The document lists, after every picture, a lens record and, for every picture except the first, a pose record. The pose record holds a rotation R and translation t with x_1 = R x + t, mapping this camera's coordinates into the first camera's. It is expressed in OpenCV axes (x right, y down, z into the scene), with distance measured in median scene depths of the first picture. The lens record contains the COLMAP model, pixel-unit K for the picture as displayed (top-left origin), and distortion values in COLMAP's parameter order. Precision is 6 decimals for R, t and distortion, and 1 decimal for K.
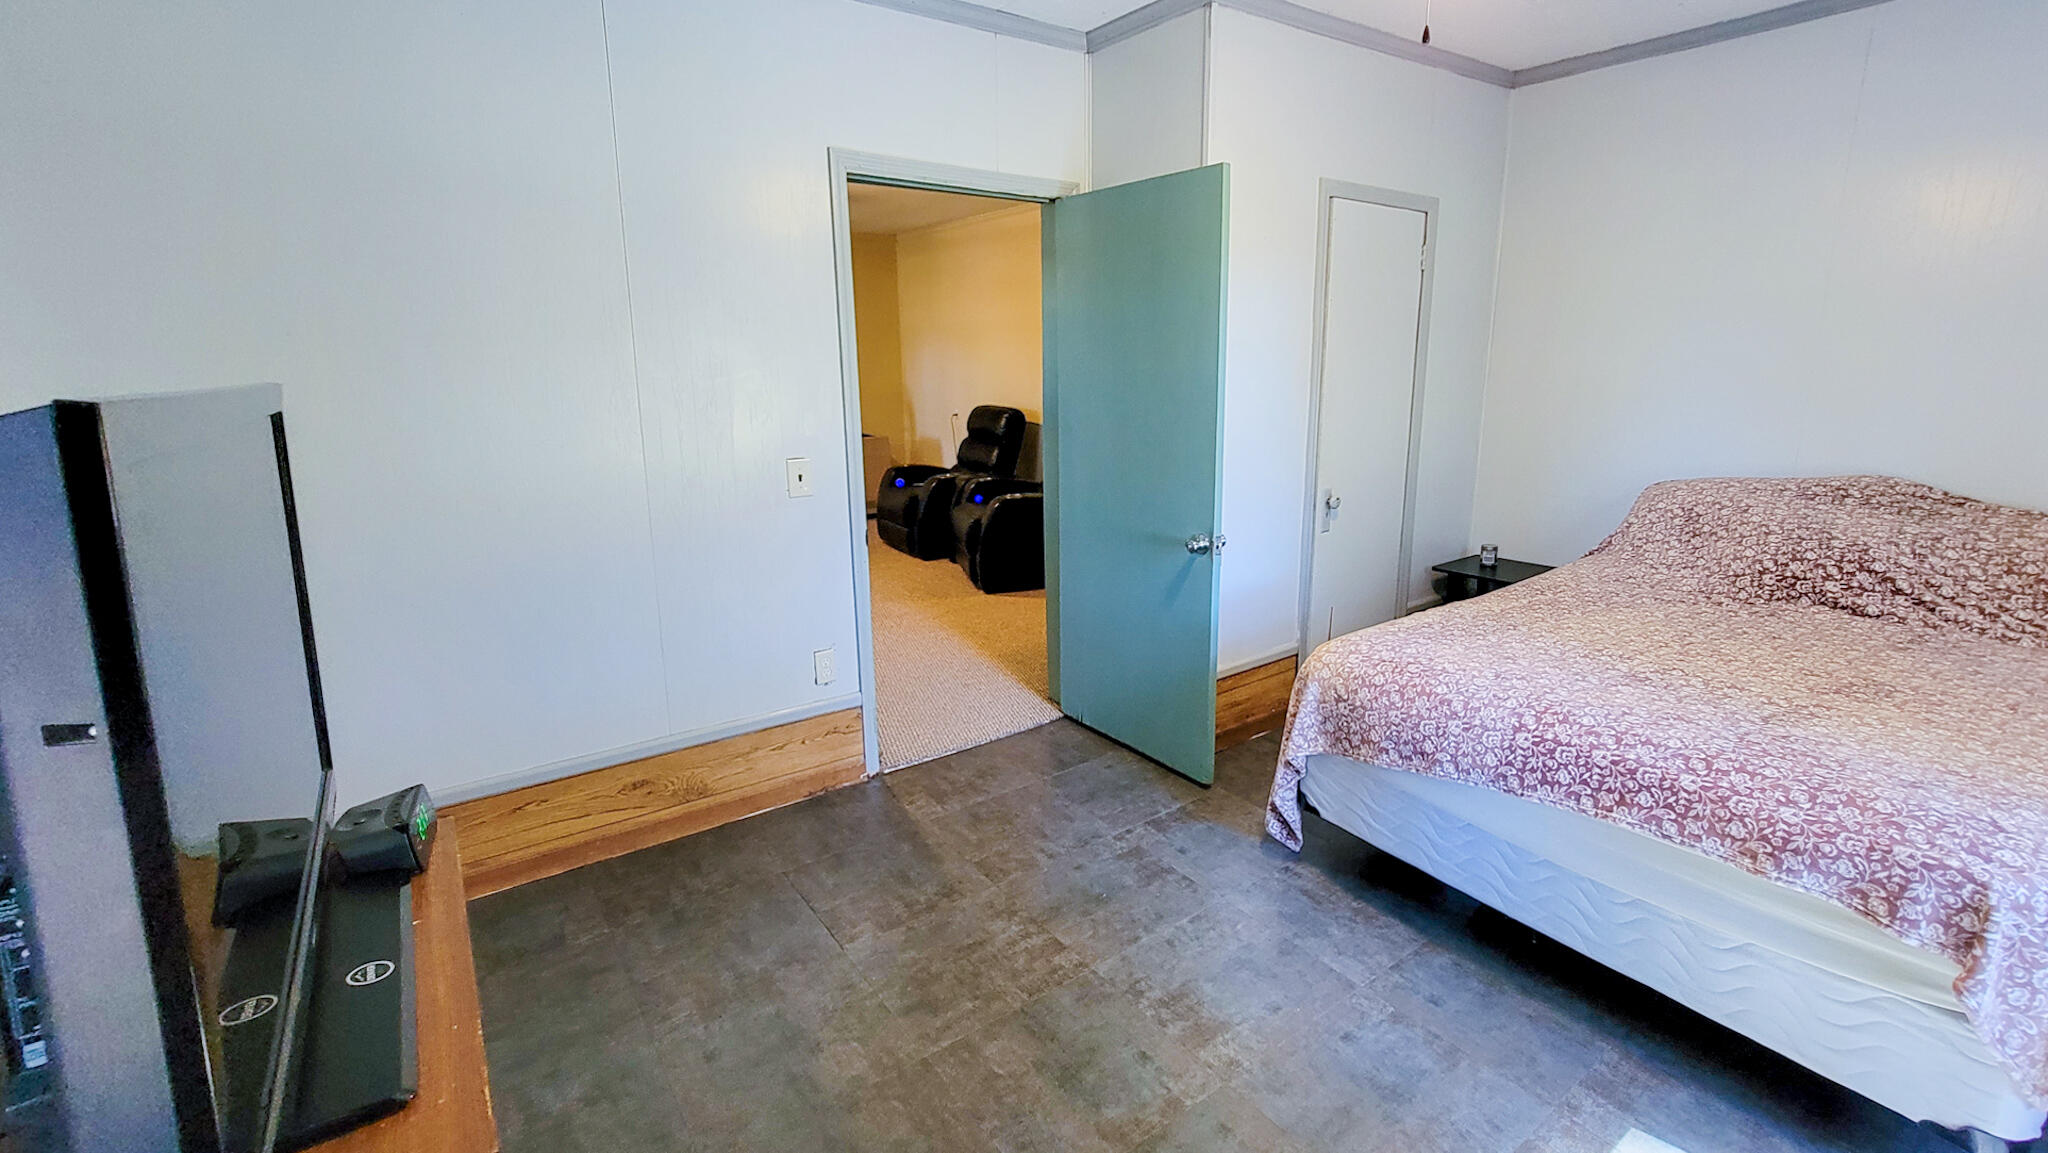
lens RADIAL K [[862.5, 0, 1043.3], [0, 862.5, 587.6], [0, 0, 1]] dist [-0.025610, 0.013949]
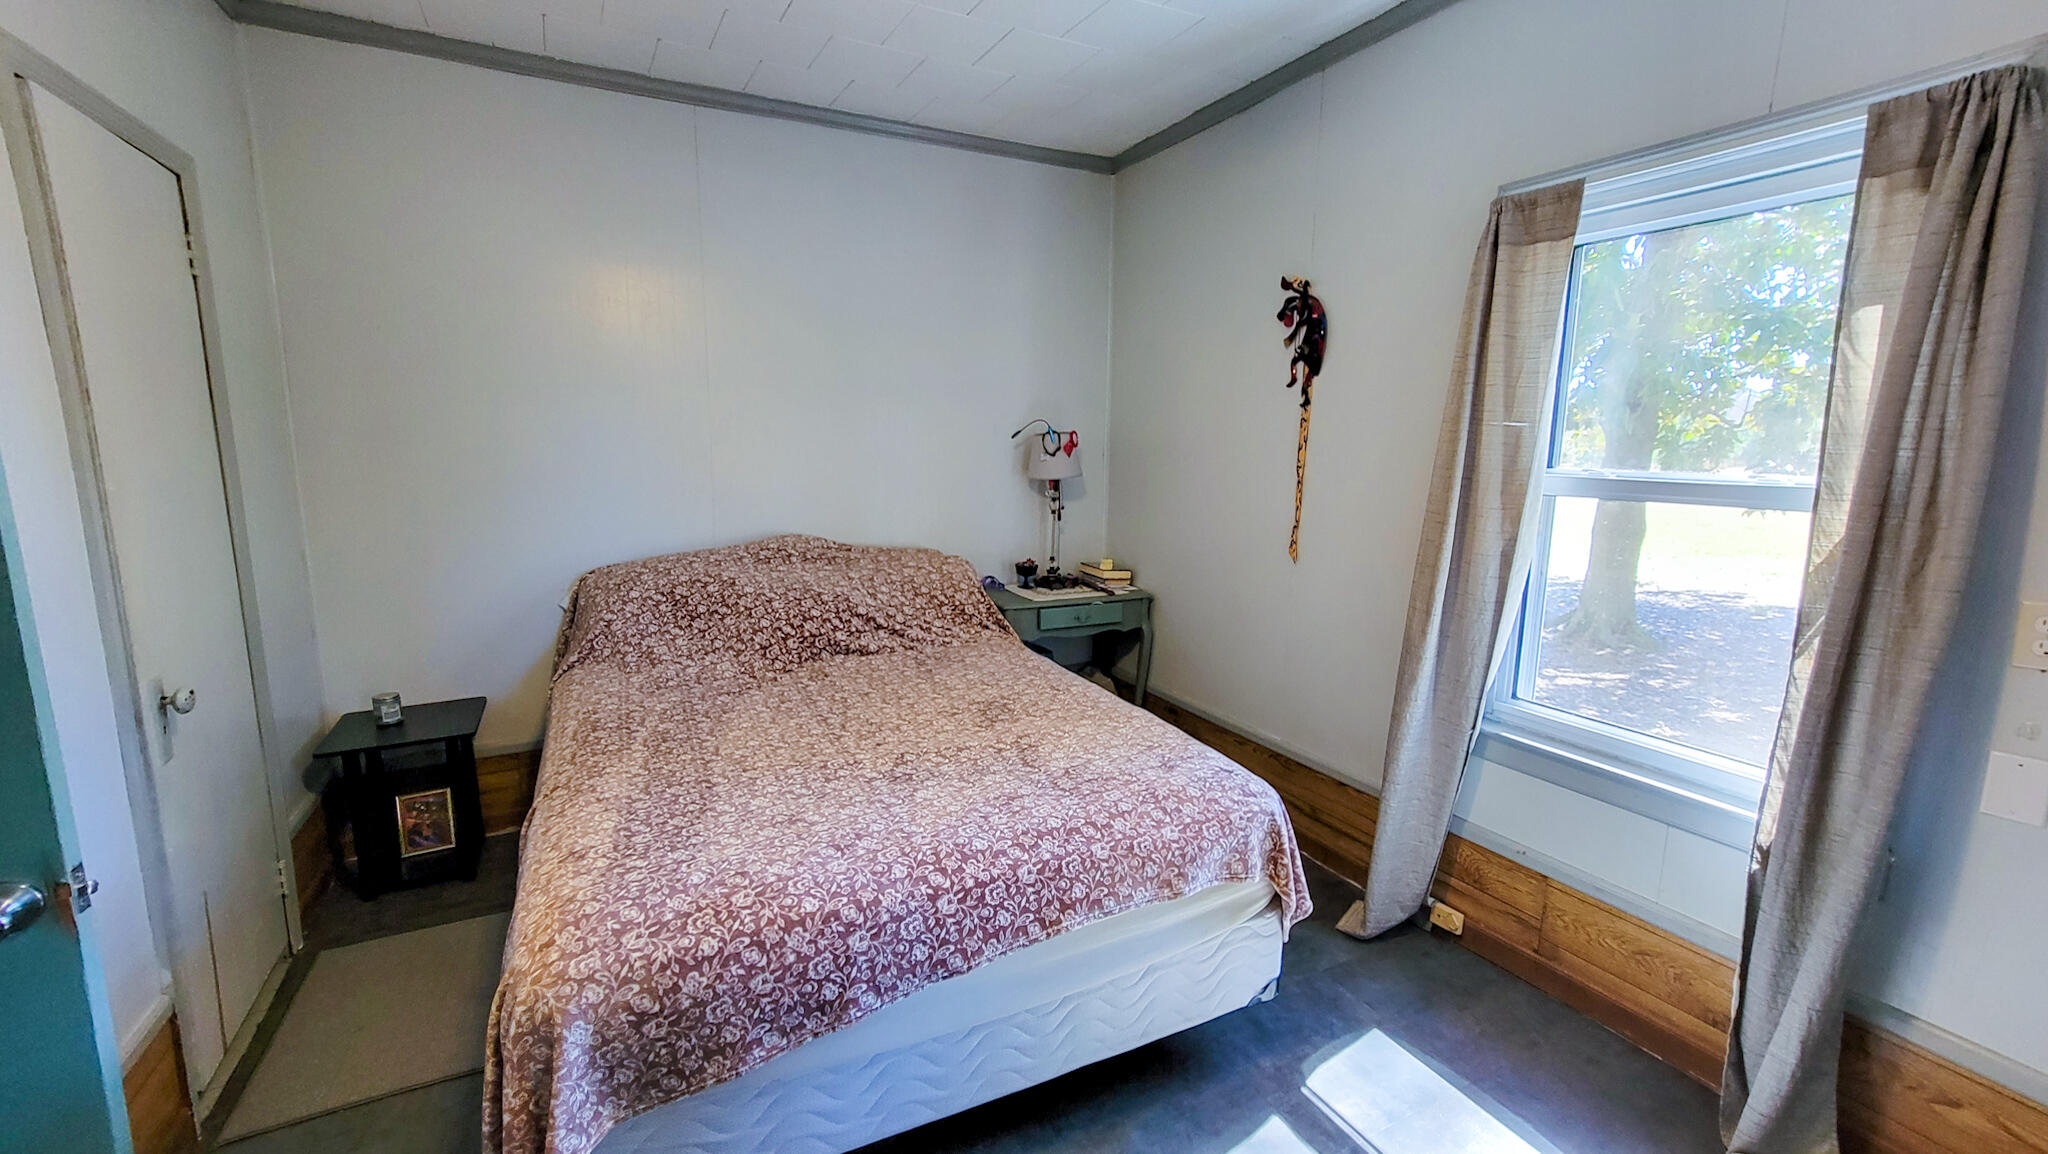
lens RADIAL K [[862.5, 0, 1043.3], [0, 862.5, 588.1], [0, 0, 1]] dist [-0.025610, 0.013949]
pose [[0.127421, -0.164295, 0.978147, -0.135387], [0.250056, 0.959651, 0.128614, -0.163077], [-0.959810, 0.228203, 0.163362, 0.658499]]
